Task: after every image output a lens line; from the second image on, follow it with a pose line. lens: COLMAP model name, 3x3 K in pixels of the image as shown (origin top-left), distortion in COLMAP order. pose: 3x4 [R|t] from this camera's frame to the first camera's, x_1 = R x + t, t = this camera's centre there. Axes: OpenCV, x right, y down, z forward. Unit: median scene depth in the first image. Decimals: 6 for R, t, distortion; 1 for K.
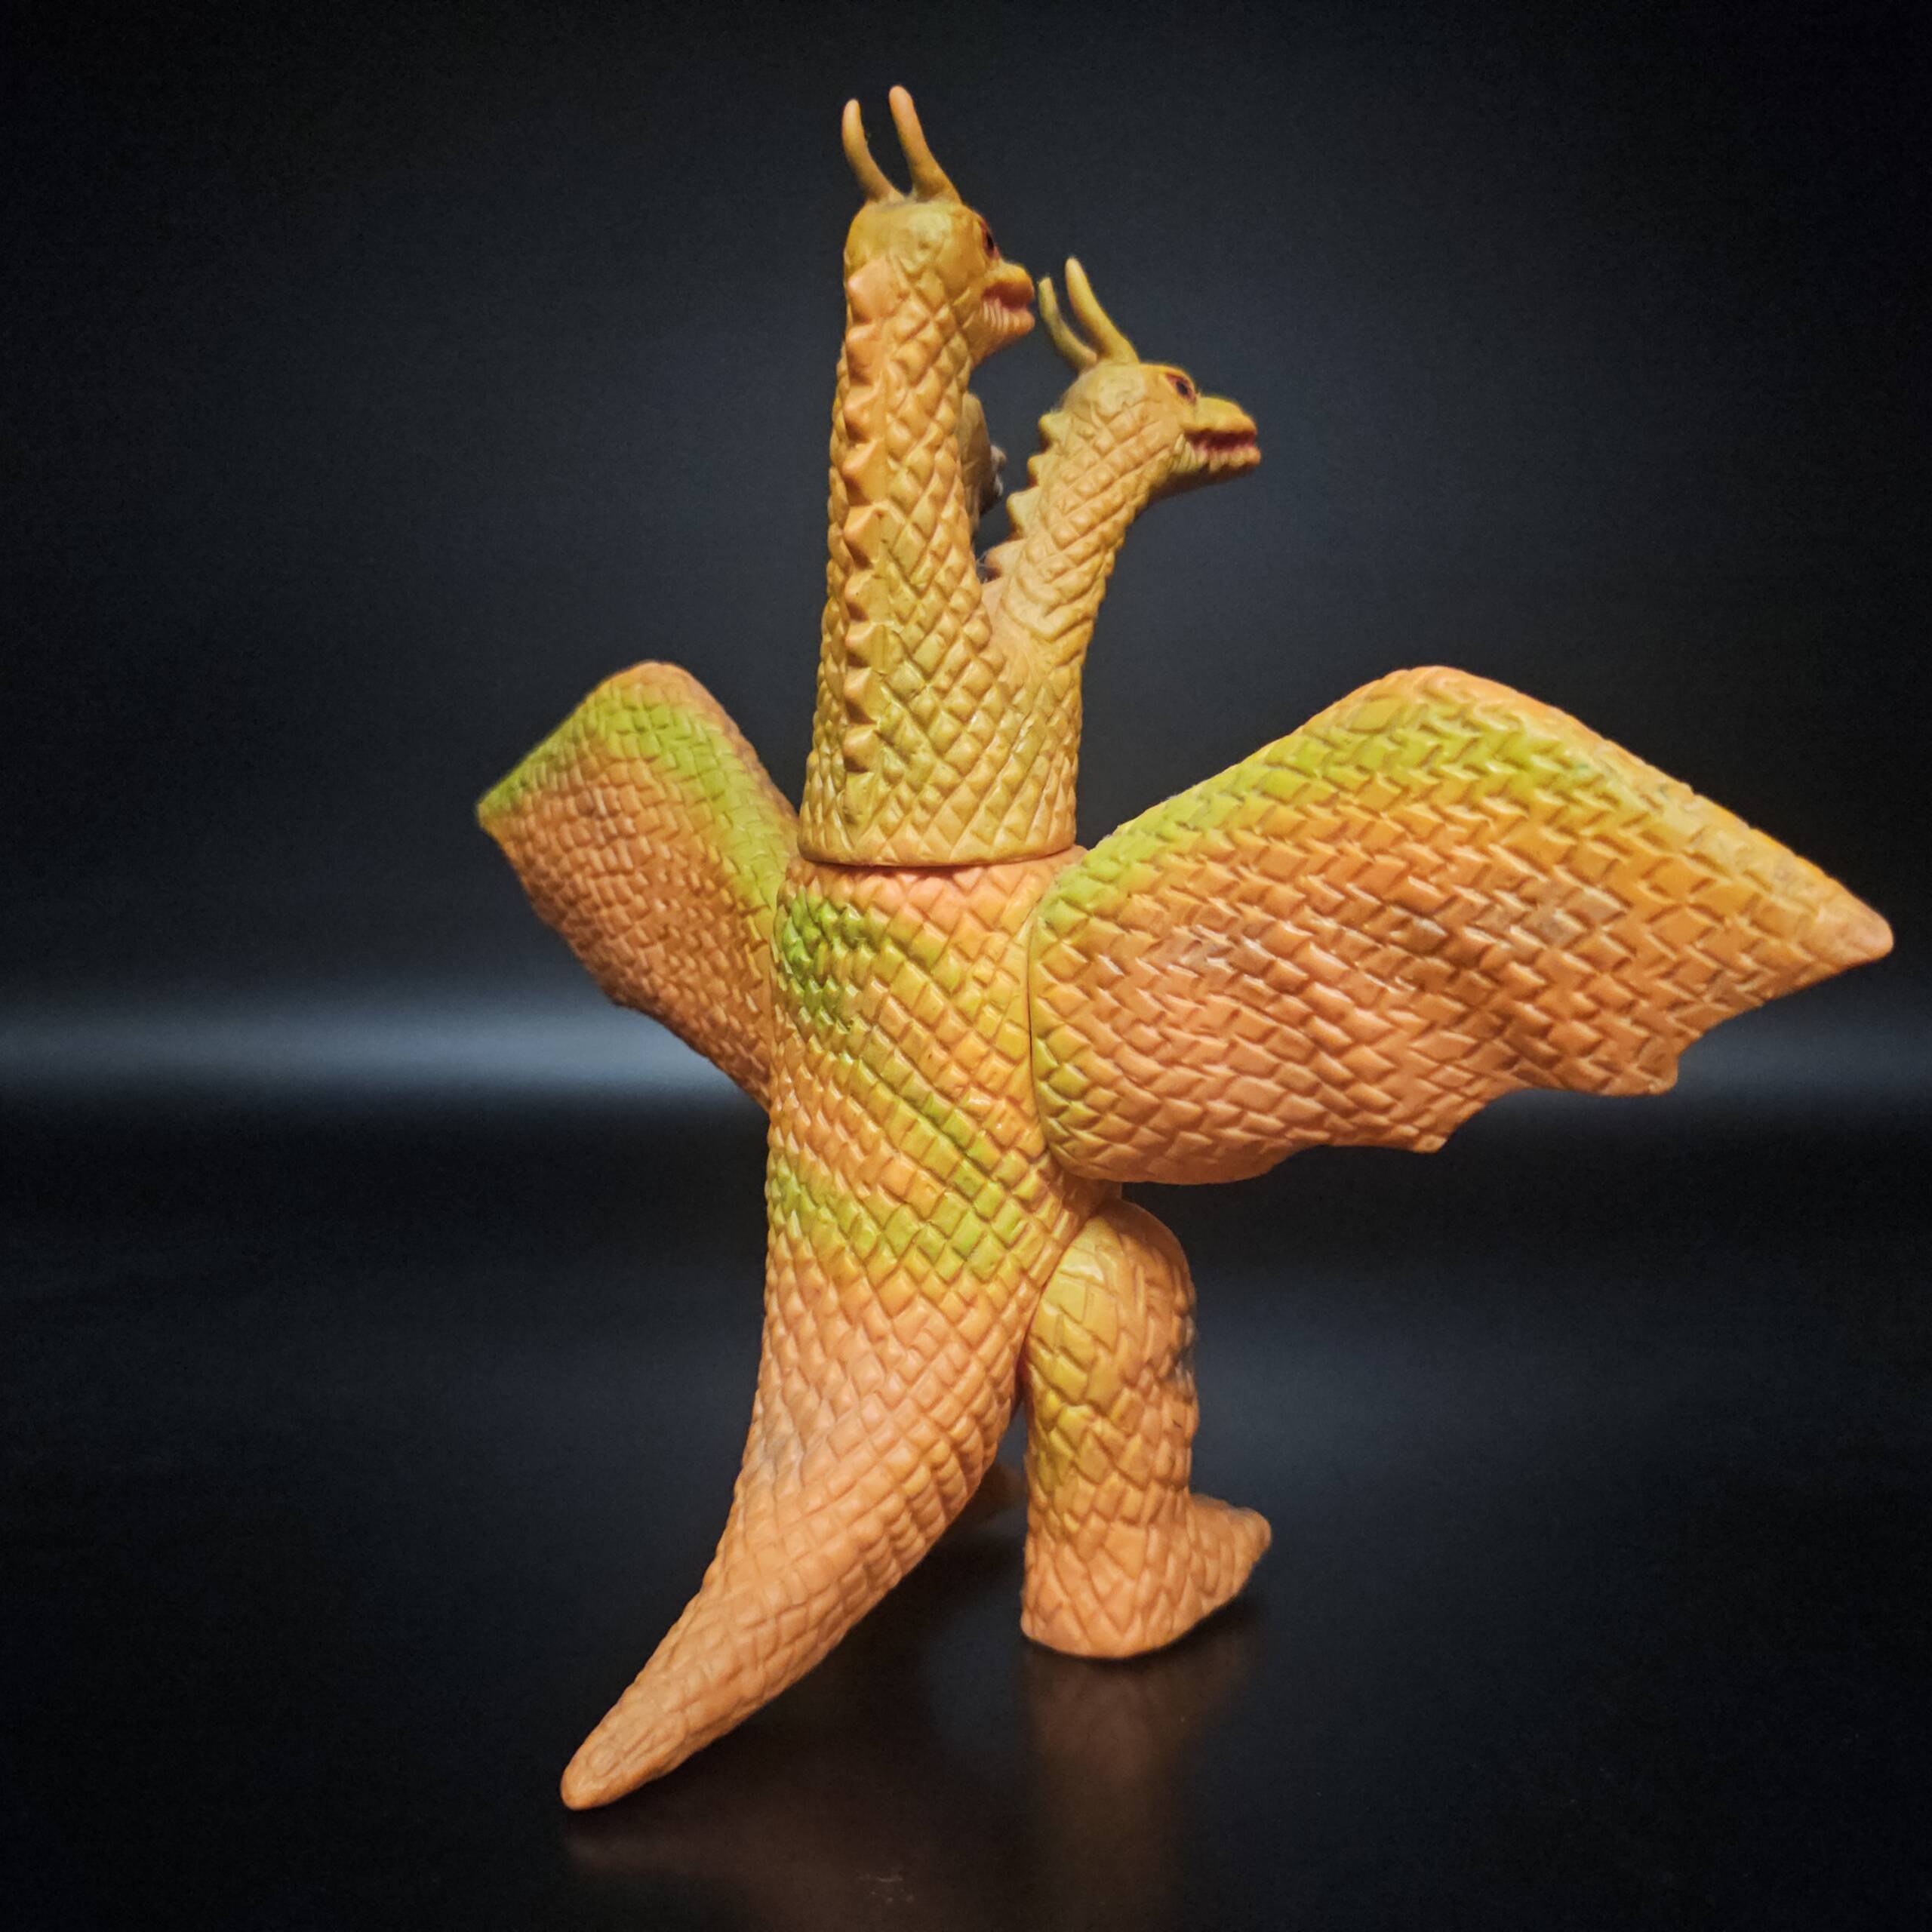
lens RADIAL K [[1803.5, 0, 966.0], [0, 1803.5, 966.0], [0, 0, 1]] dist [0.011891, -0.004262]
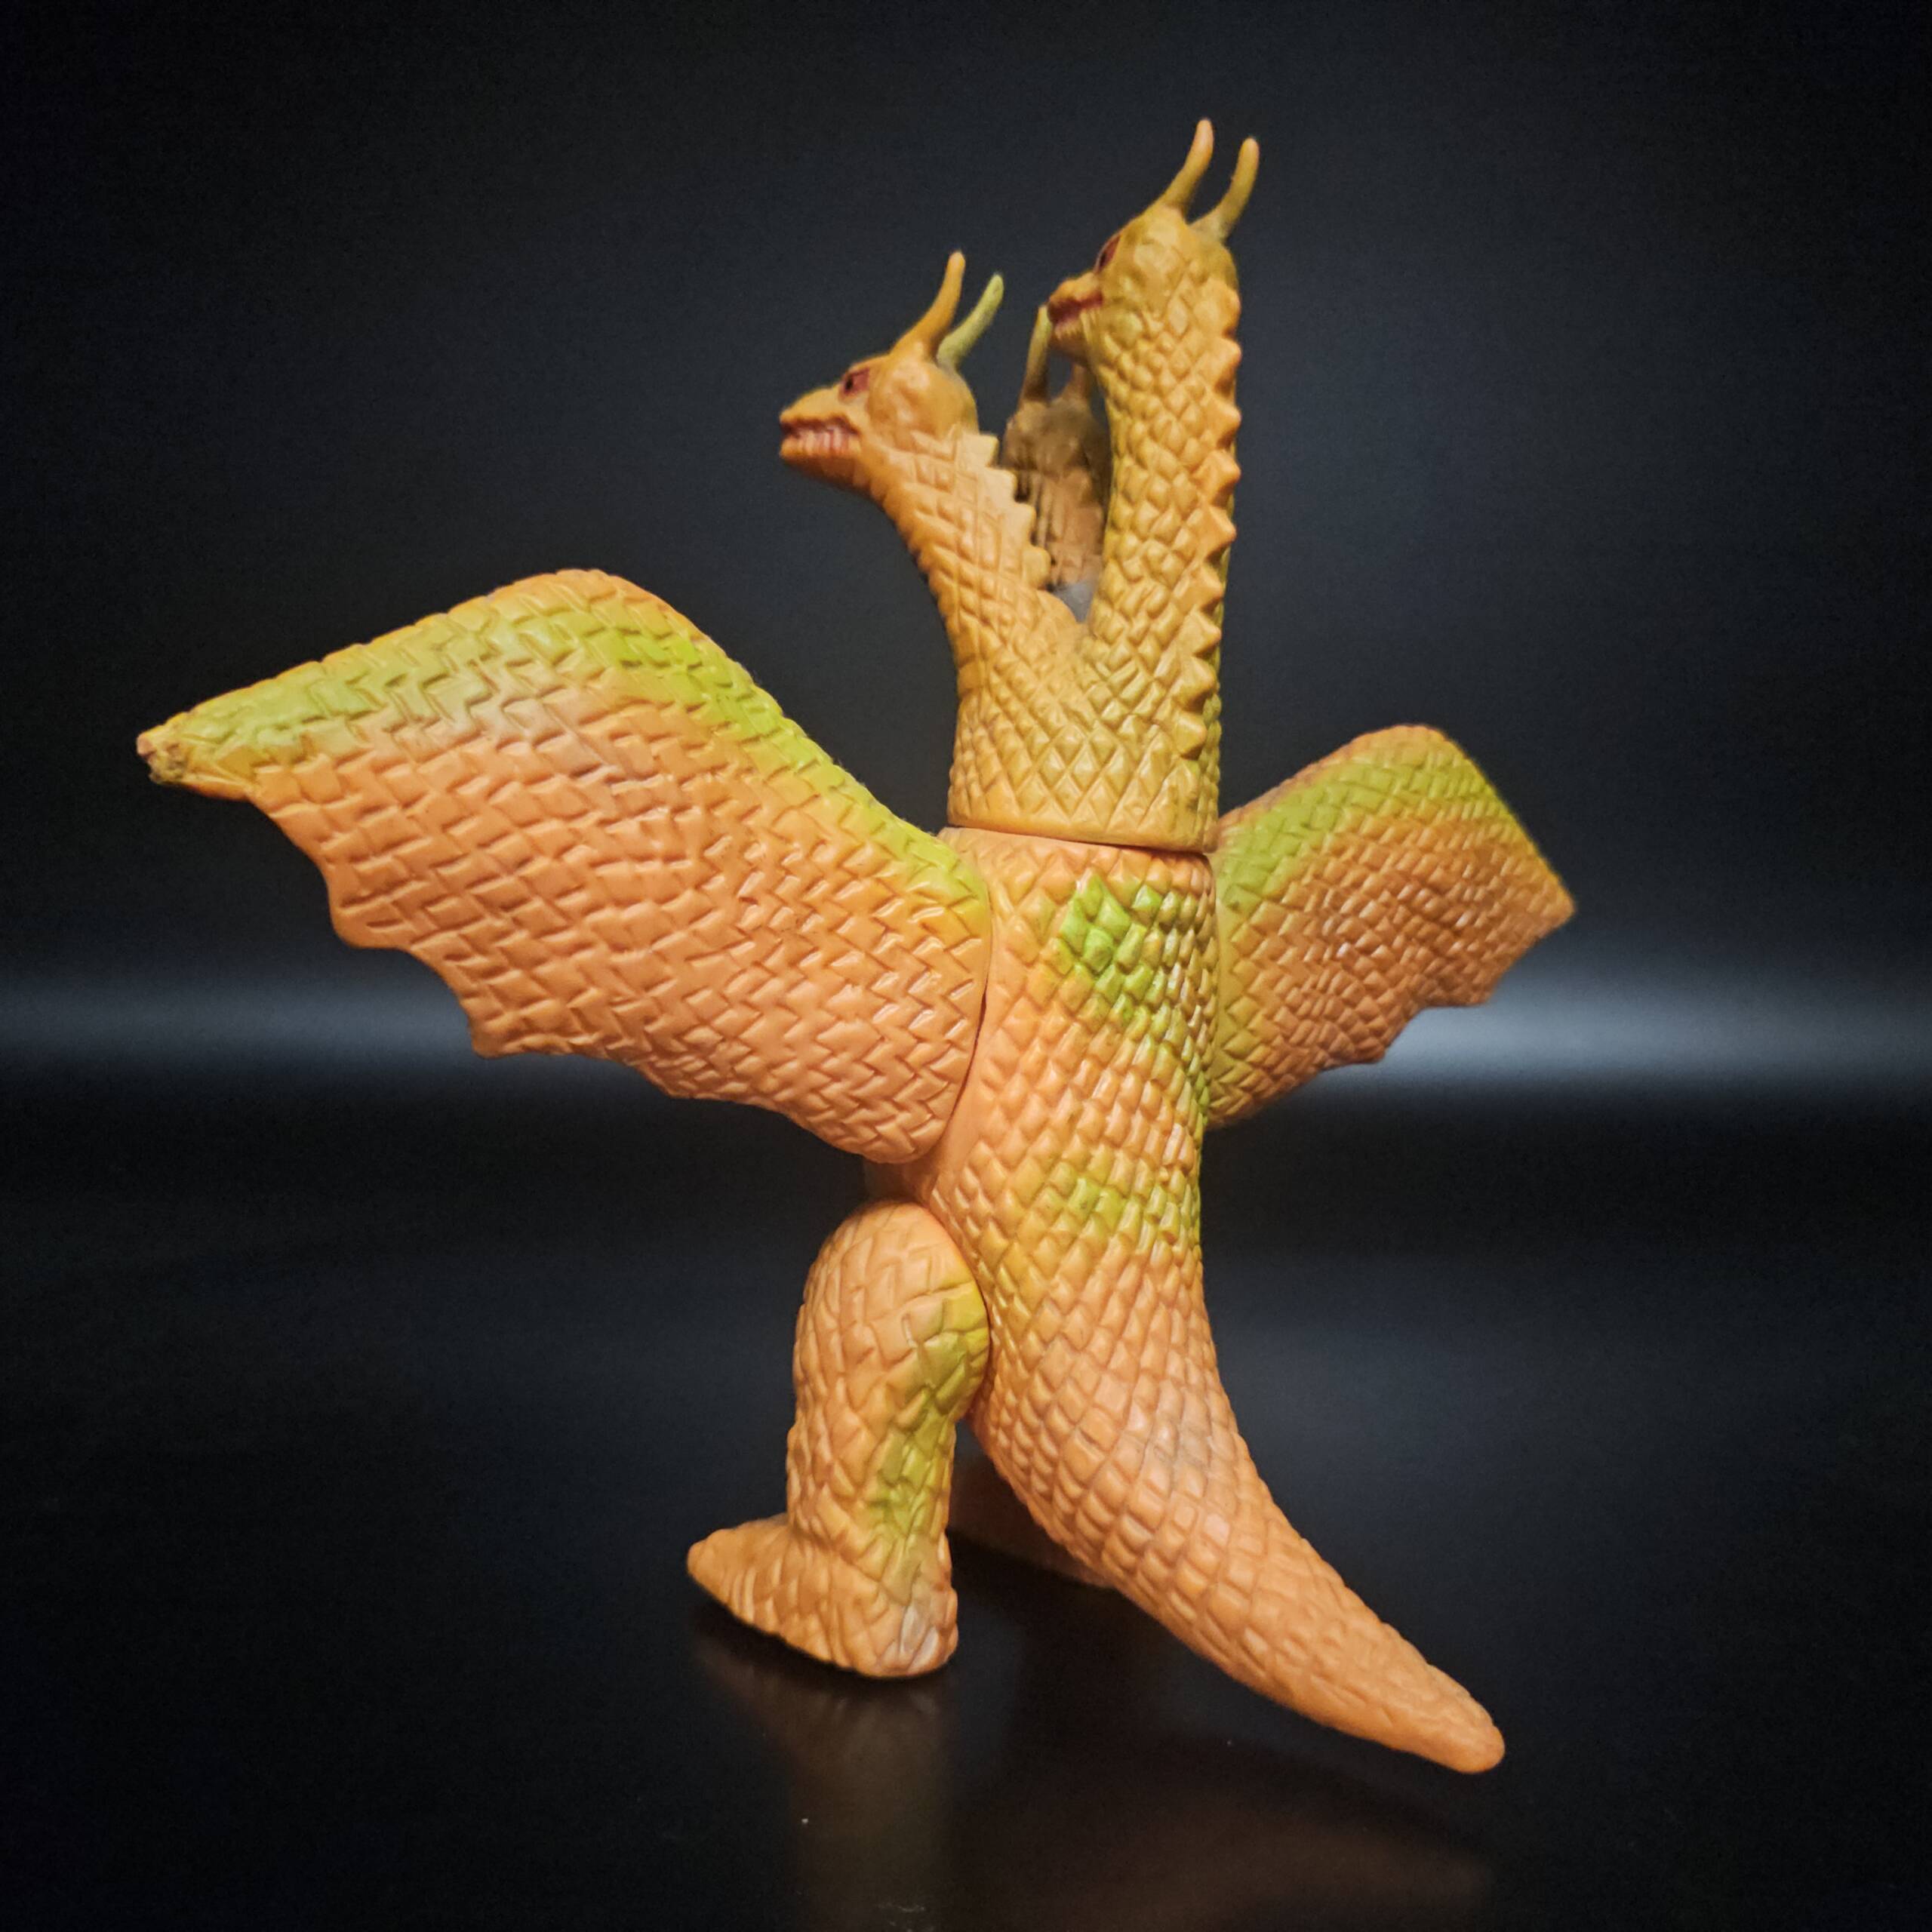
lens RADIAL K [[1803.5, 0, 966.0], [0, 1803.5, 966.0], [0, 0, 1]] dist [0.011891, -0.004262]
pose [[0.224467, -0.028069, 0.974077, -1.160080], [0.065533, 0.997757, 0.013650, -0.013827], [-0.972276, 0.060770, 0.225803, 0.958201]]
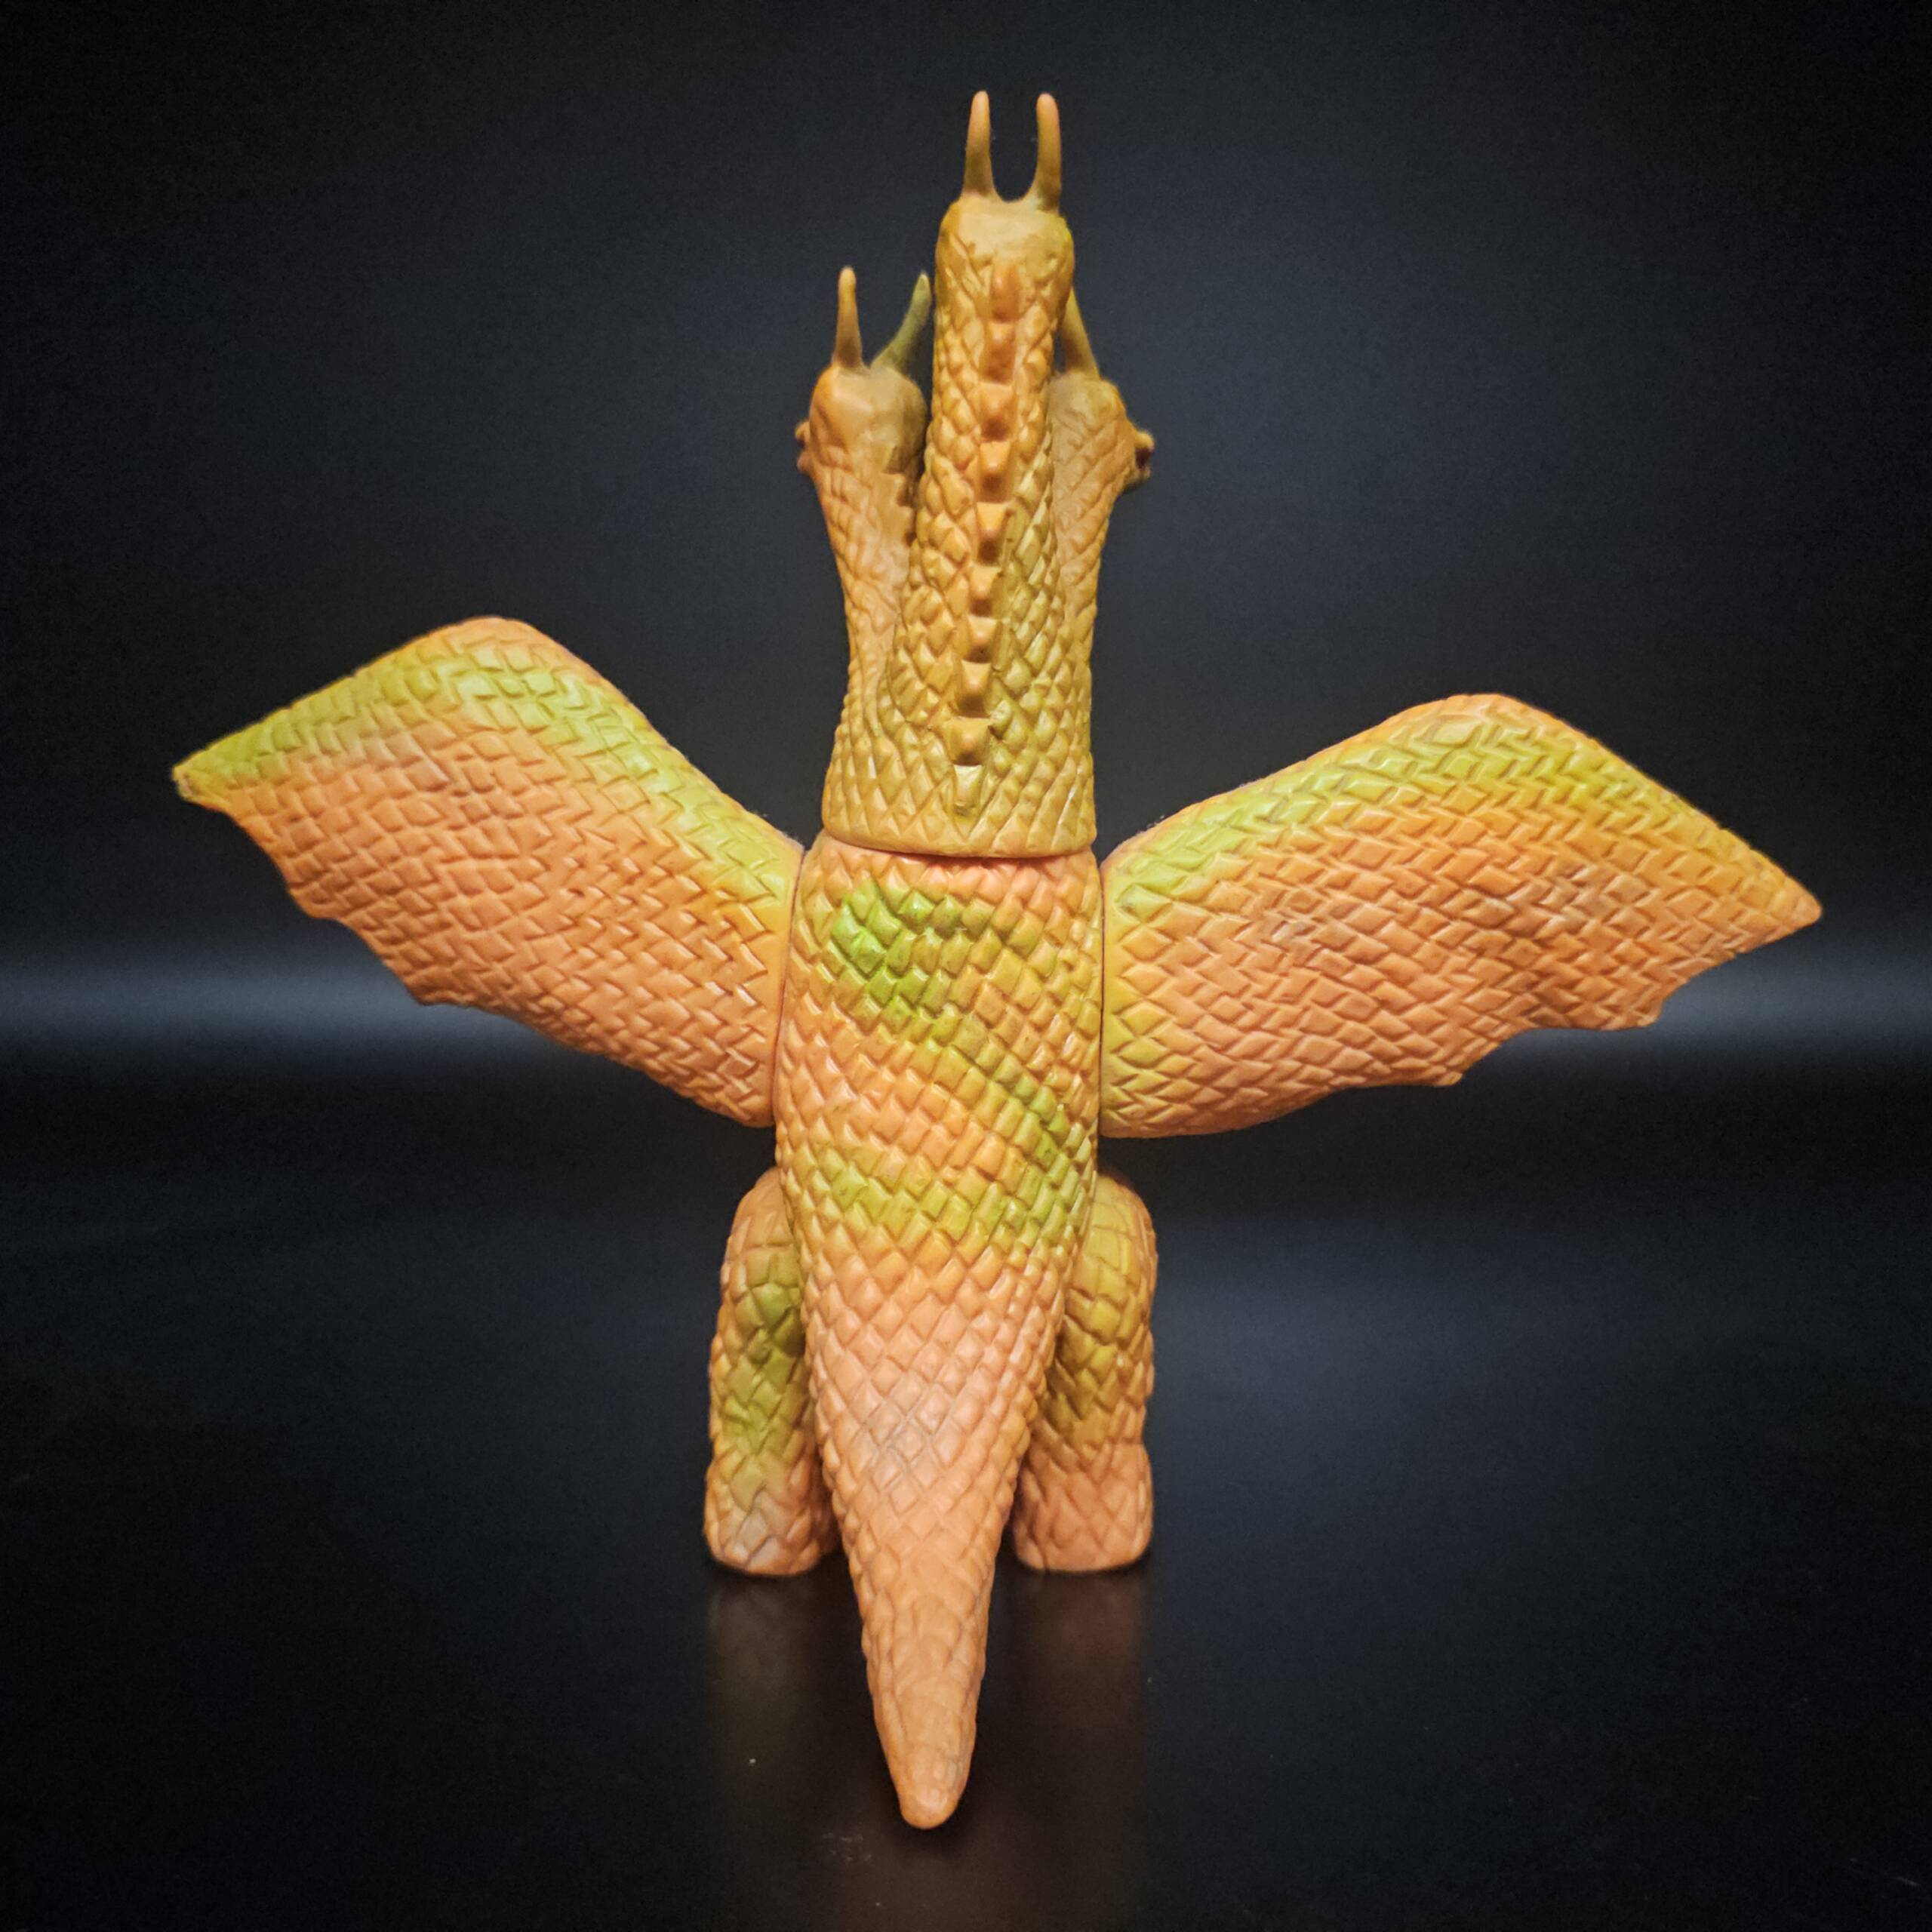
lens RADIAL K [[1803.5, 0, 966.0], [0, 1803.5, 966.0], [0, 0, 1]] dist [0.011891, -0.004262]
pose [[0.812740, -0.058755, 0.579656, -0.696475], [0.028547, 0.997723, 0.061105, -0.060937], [-0.581927, -0.033115, 0.812567, 0.186715]]
